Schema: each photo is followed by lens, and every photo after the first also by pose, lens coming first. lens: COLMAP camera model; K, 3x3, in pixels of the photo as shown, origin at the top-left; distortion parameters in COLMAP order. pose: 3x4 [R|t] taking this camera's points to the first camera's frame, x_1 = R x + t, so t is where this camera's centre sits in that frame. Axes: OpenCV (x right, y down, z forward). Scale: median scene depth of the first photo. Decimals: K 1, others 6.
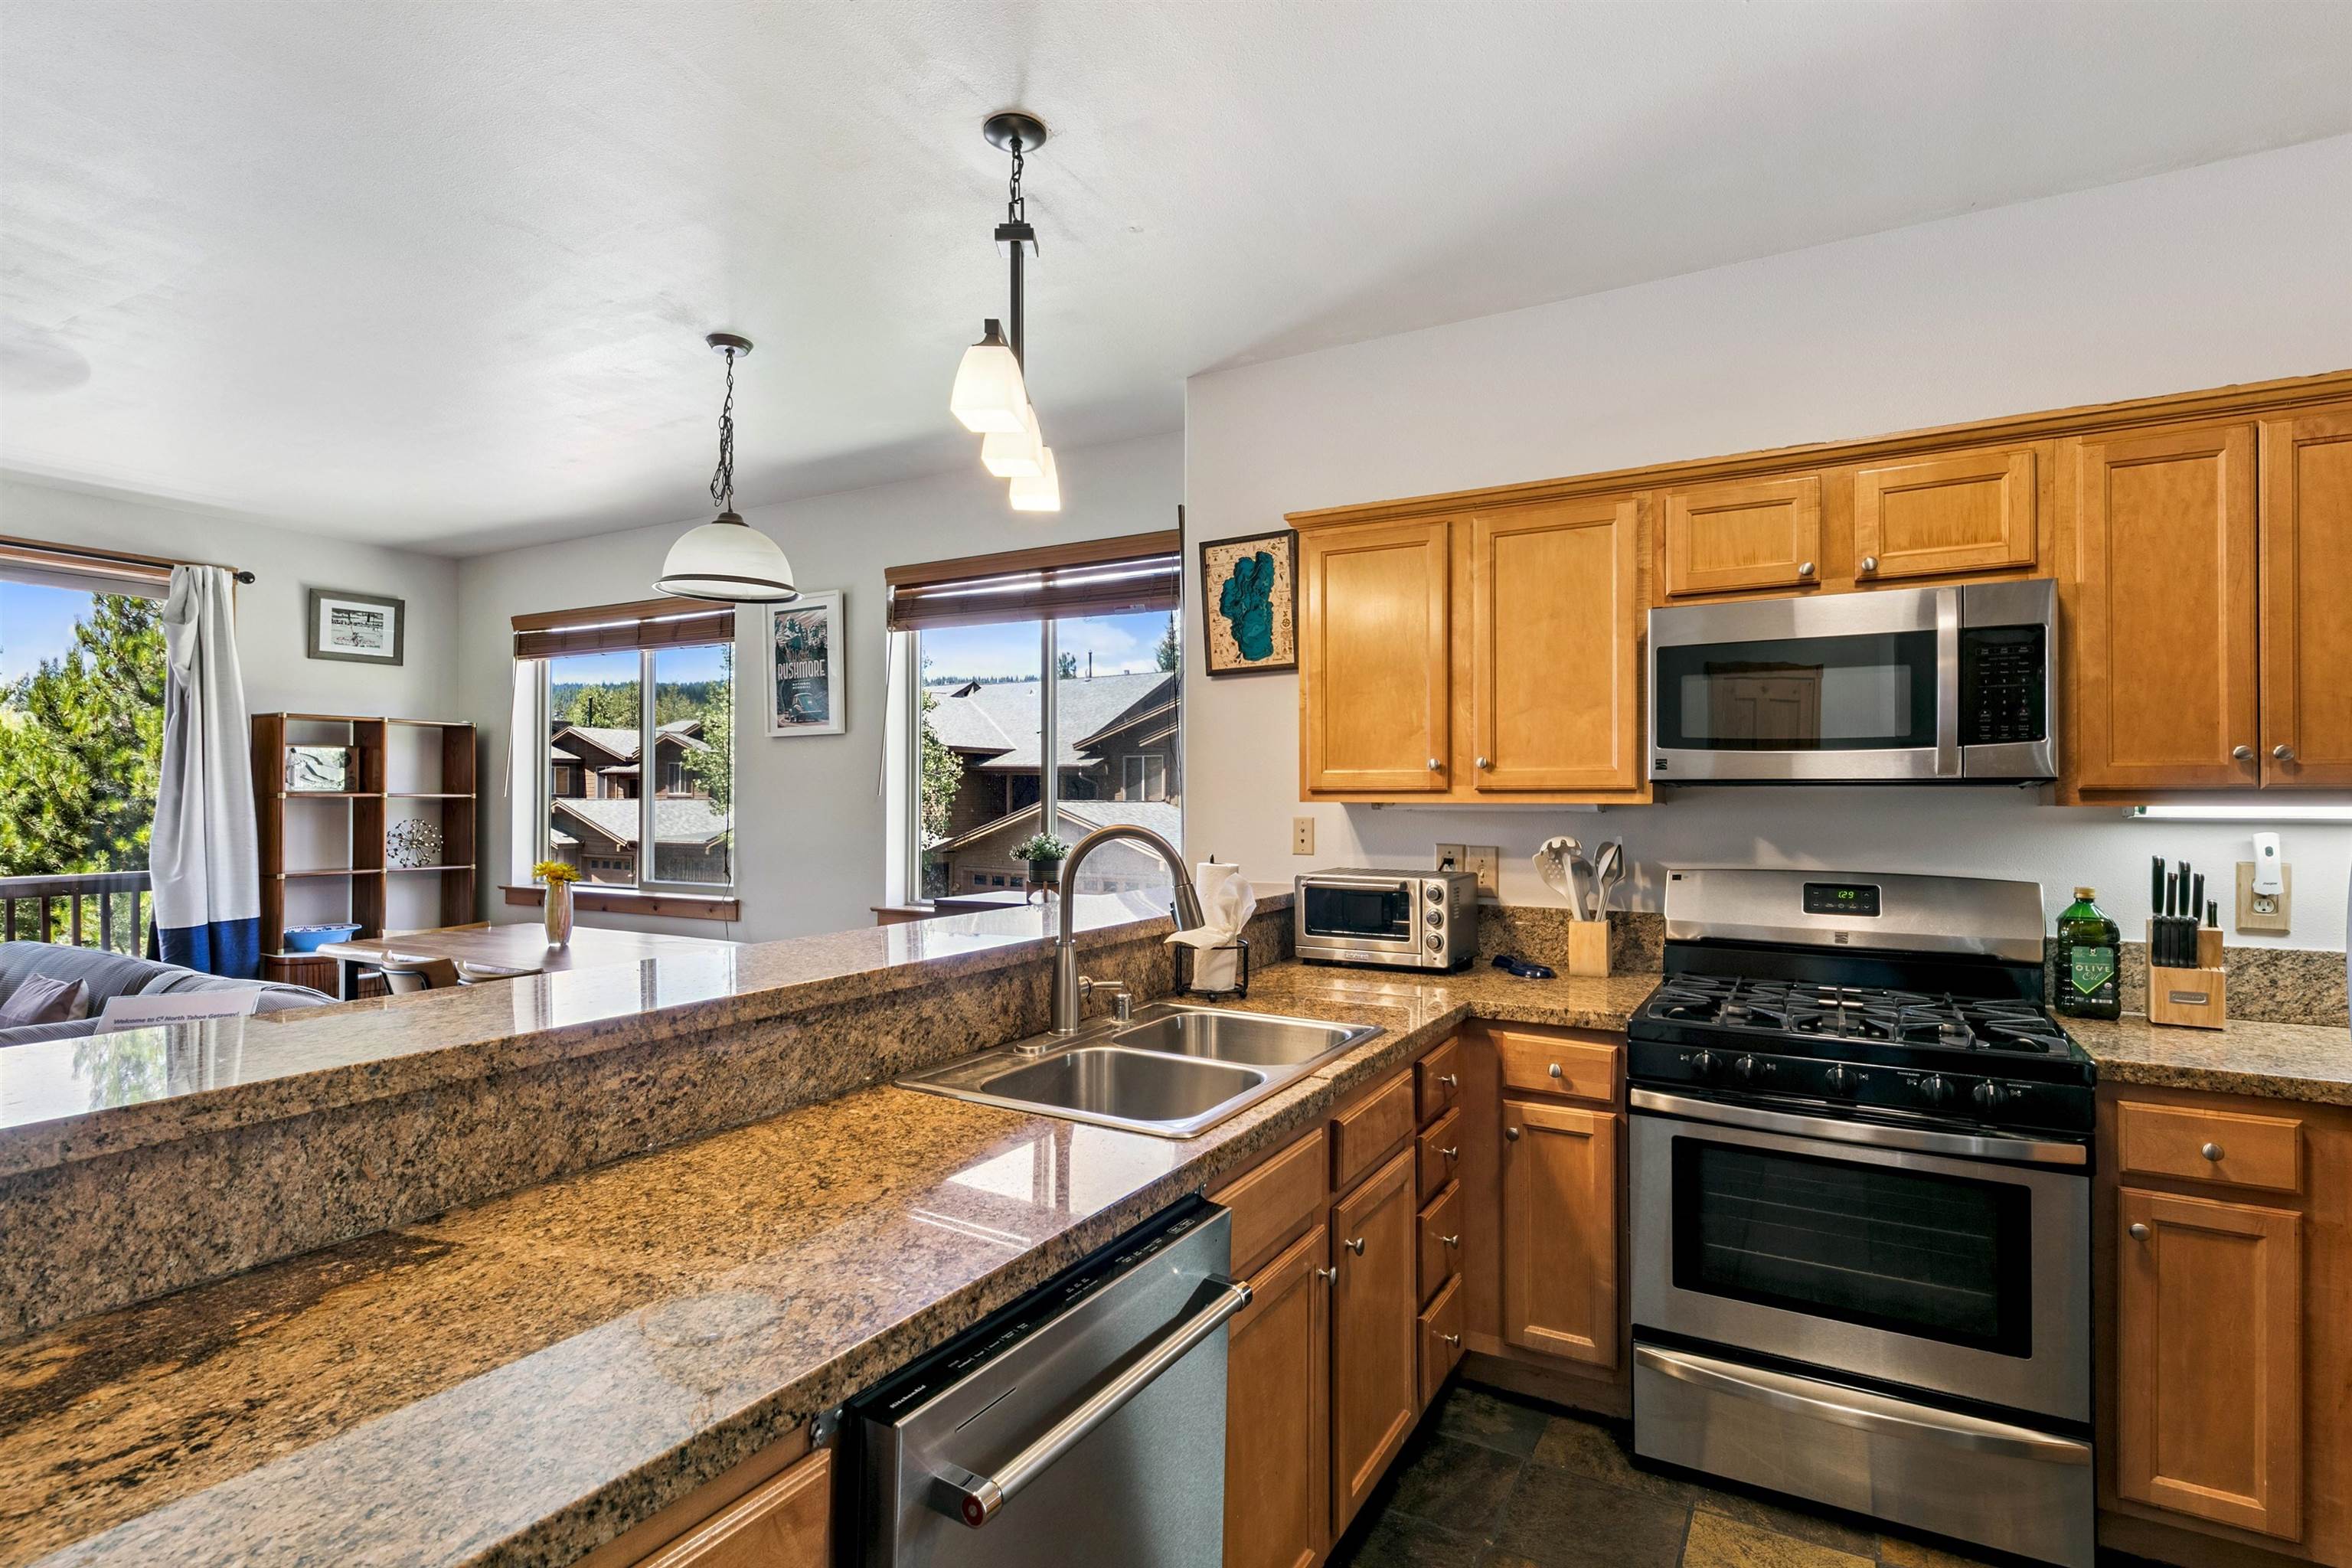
lens RADIAL K [[1124.6, 0, 1176.0], [0, 1124.6, 784.0], [0, 0, 1]] dist [0.003405, 0.000111]
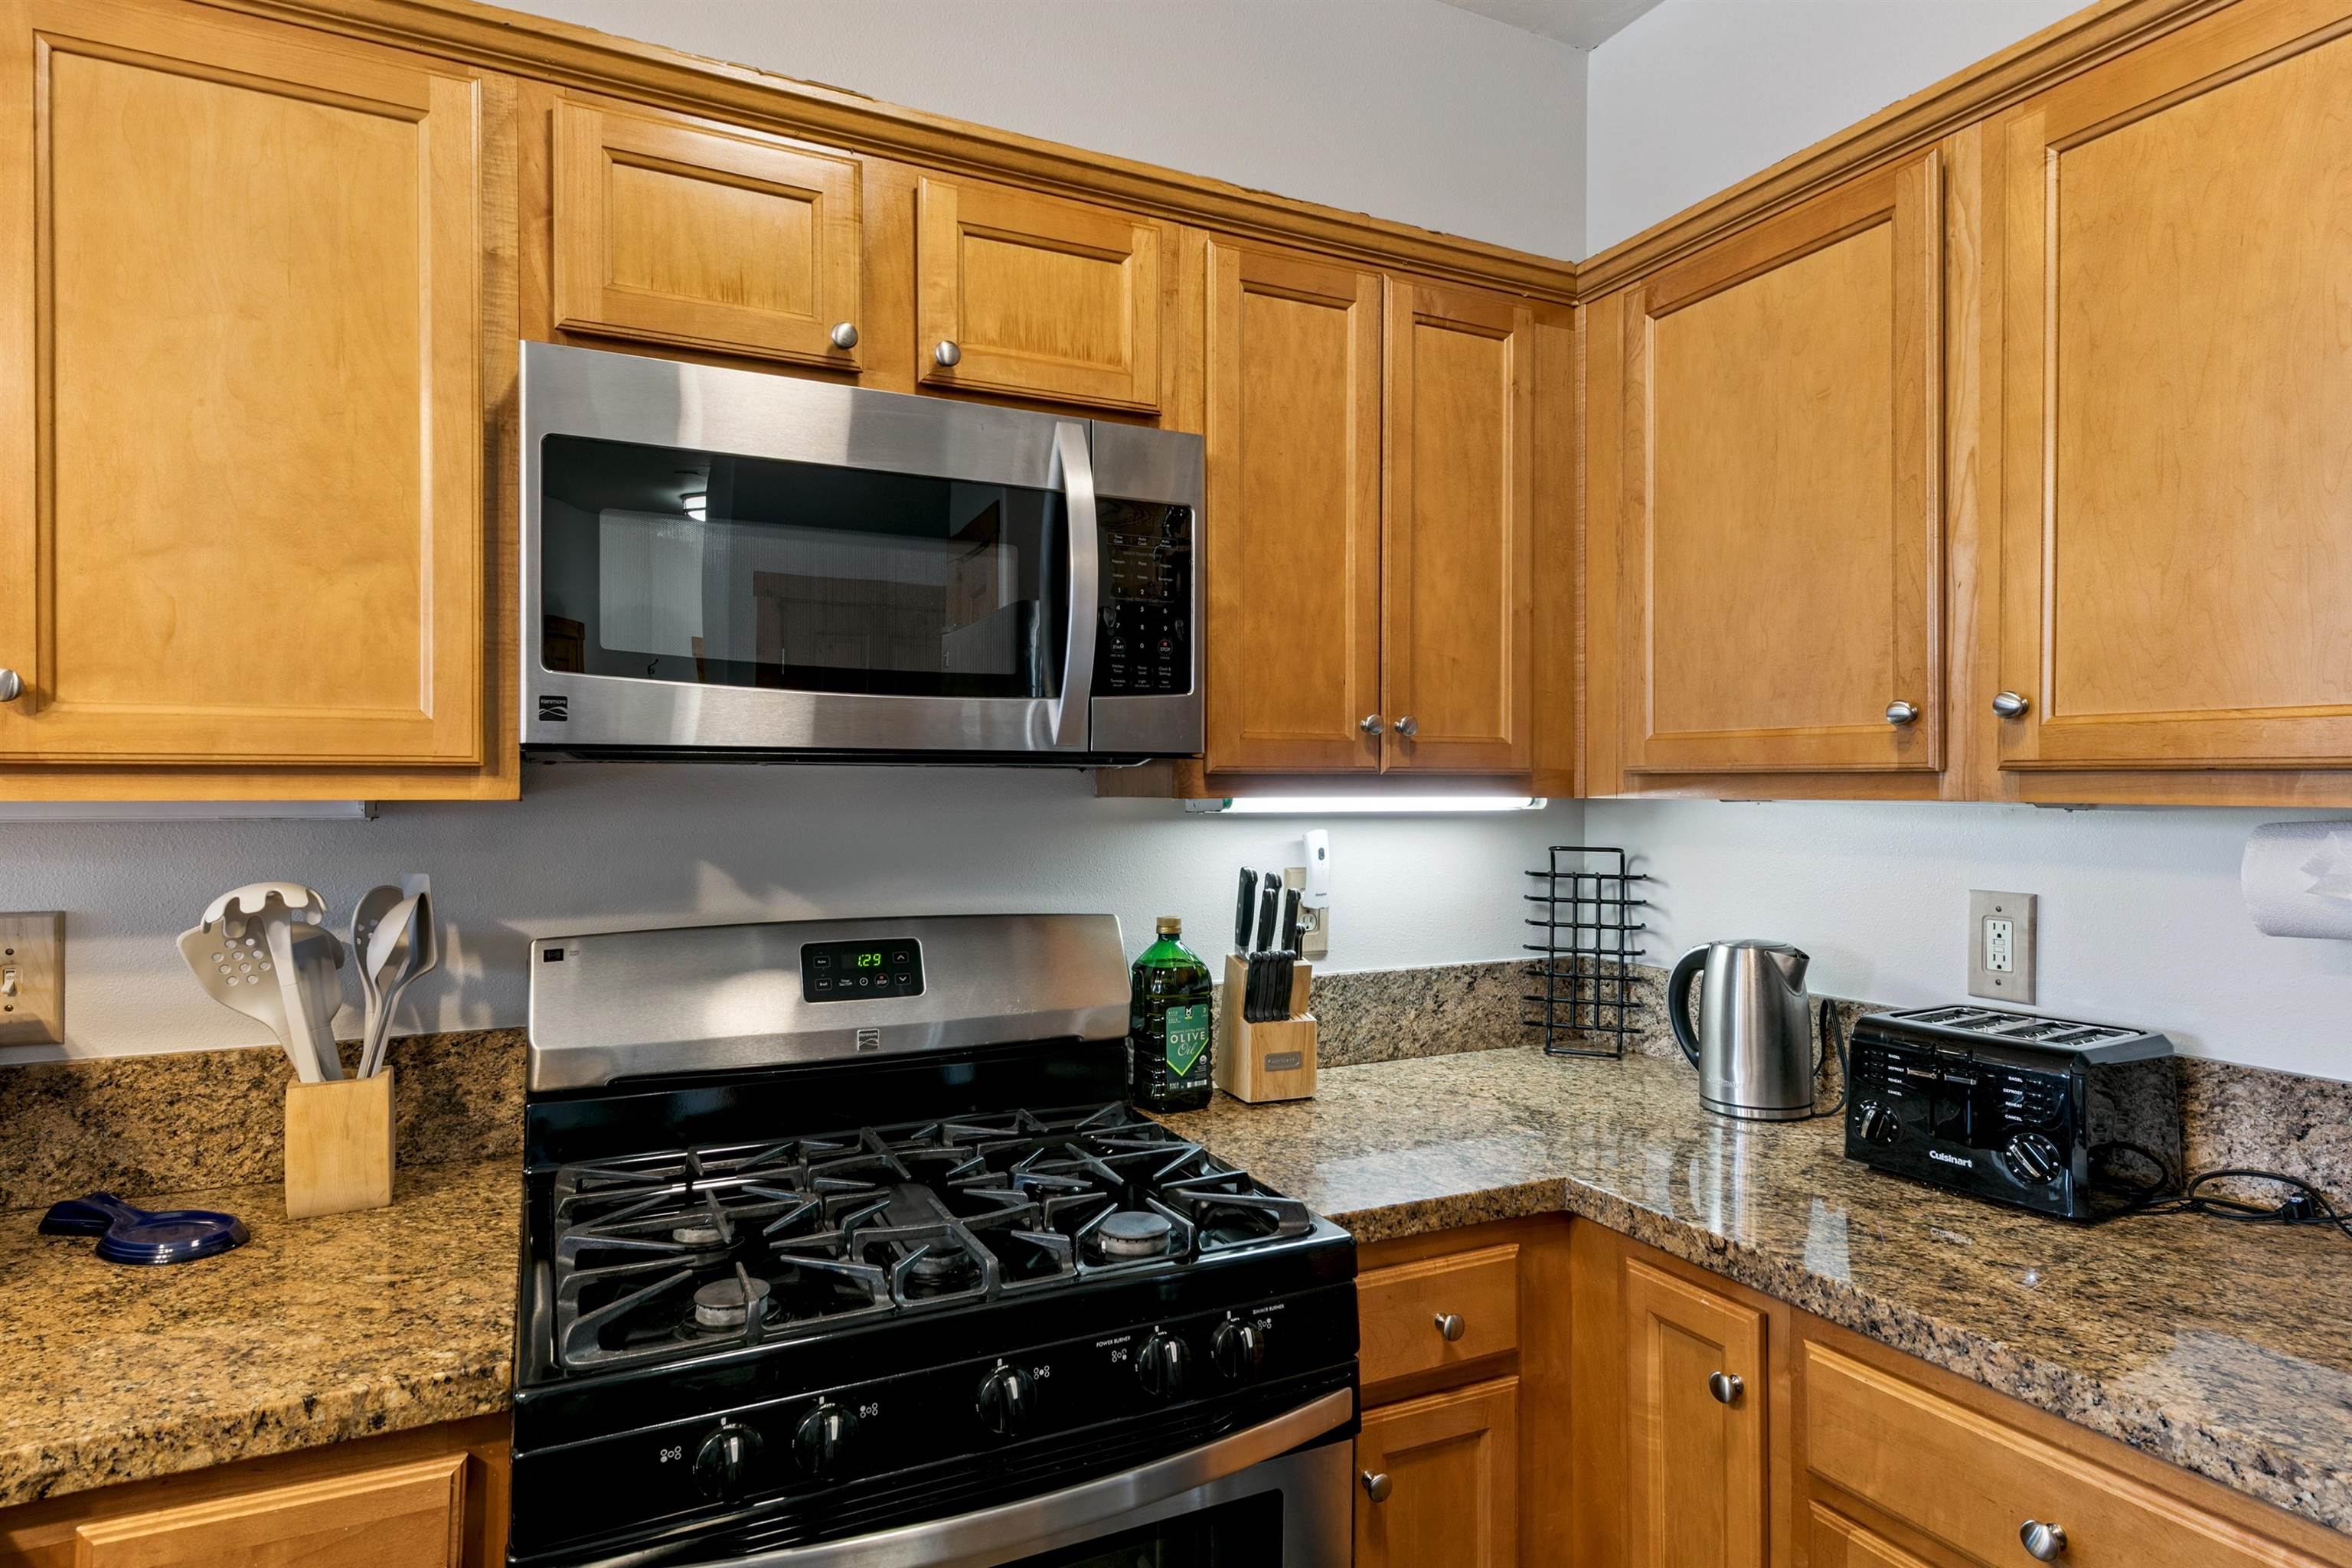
lens RADIAL K [[1266.3, 0, 1179.5], [0, 1266.3, 787.0], [0, 0, 1]] dist [0.010910, -0.001143]
pose [[0.545423, -0.001998, 0.838159, 0.171107], [-0.010685, 0.999899, 0.009337, 0.006005], [-0.838093, -0.014048, 0.545346, 0.587849]]
